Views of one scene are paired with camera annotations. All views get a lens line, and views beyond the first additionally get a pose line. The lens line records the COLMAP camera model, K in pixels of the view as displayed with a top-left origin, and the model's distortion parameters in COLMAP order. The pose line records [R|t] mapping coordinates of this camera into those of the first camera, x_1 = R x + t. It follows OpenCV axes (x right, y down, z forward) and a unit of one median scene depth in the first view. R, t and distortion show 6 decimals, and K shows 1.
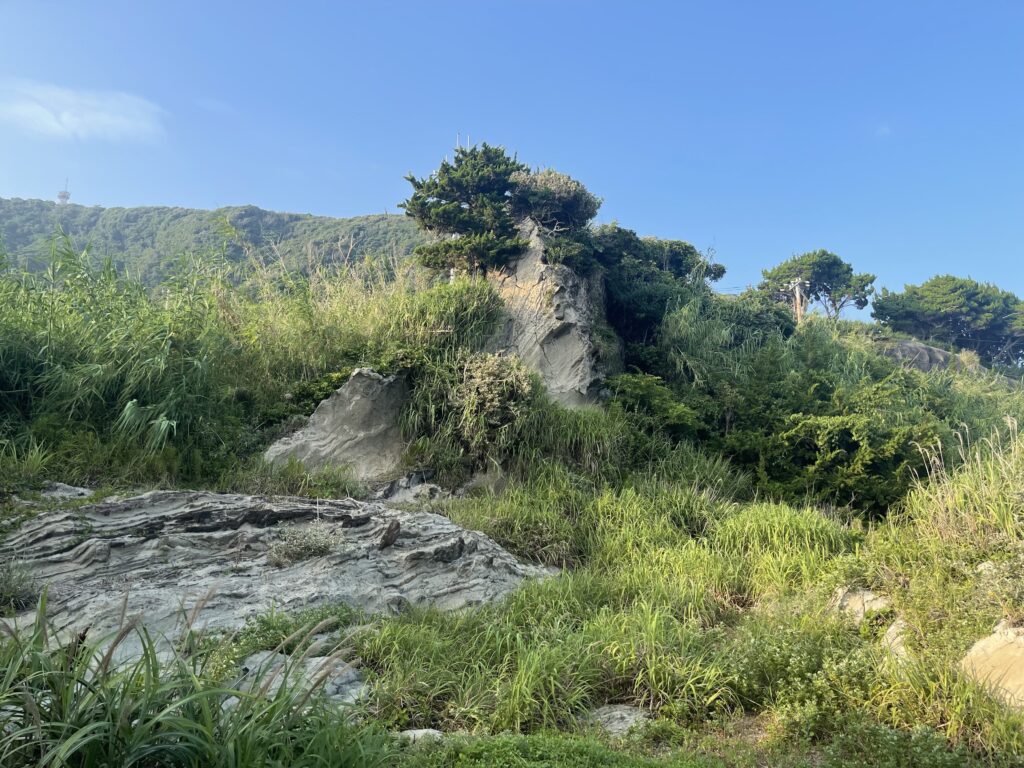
lens RADIAL K [[763.0, 0, 510.7], [0, 763.0, 389.2], [0, 0, 1]] dist [0.079245, -0.101263]
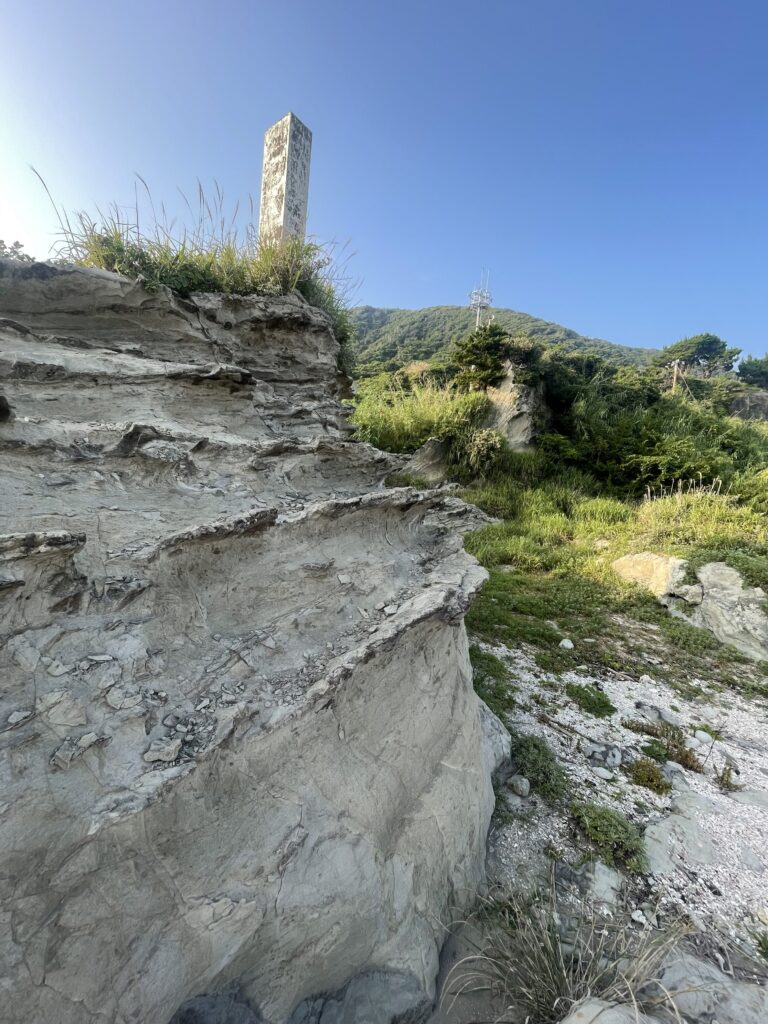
lens RADIAL K [[412.5, 0, 389.6], [0, 412.5, 512.6], [0, 0, 1]] dist [-0.003285, -0.000148]
pose [[0.964562, 0.082115, -0.250754, 0.032170], [-0.015887, 0.966691, 0.255452, -0.120950], [0.263378, -0.242415, 0.933738, -0.350023]]
